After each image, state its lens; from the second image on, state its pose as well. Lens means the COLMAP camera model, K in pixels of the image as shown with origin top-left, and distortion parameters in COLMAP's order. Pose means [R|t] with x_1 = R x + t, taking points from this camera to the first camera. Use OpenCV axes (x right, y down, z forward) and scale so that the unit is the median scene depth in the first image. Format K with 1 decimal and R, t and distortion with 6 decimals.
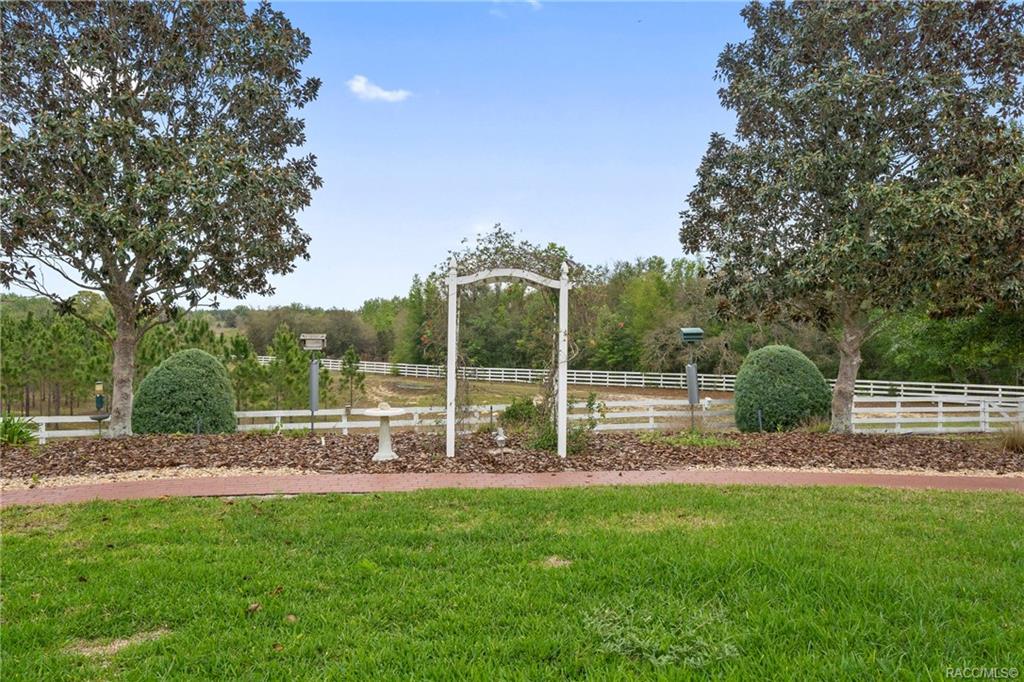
lens RADIAL K [[647.4, 0, 511.5], [0, 647.4, 339.4], [0, 0, 1]] dist [0.000440, 0.000008]
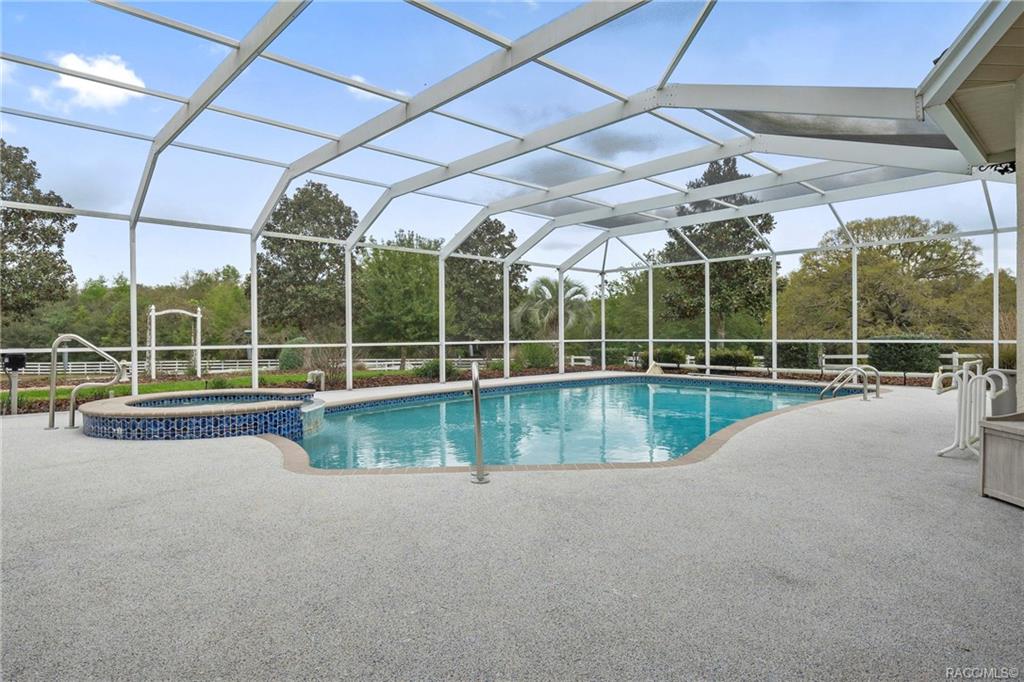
lens RADIAL K [[567.3, 0, 510.9], [0, 567.3, 340.0], [0, 0, 1]] dist [-0.000570, 0.000030]
pose [[0.779124, -0.013582, 0.626723, -0.063792], [0.007231, 0.999893, 0.012679, -0.000255], [-0.626828, -0.005347, 0.779139, -0.275901]]
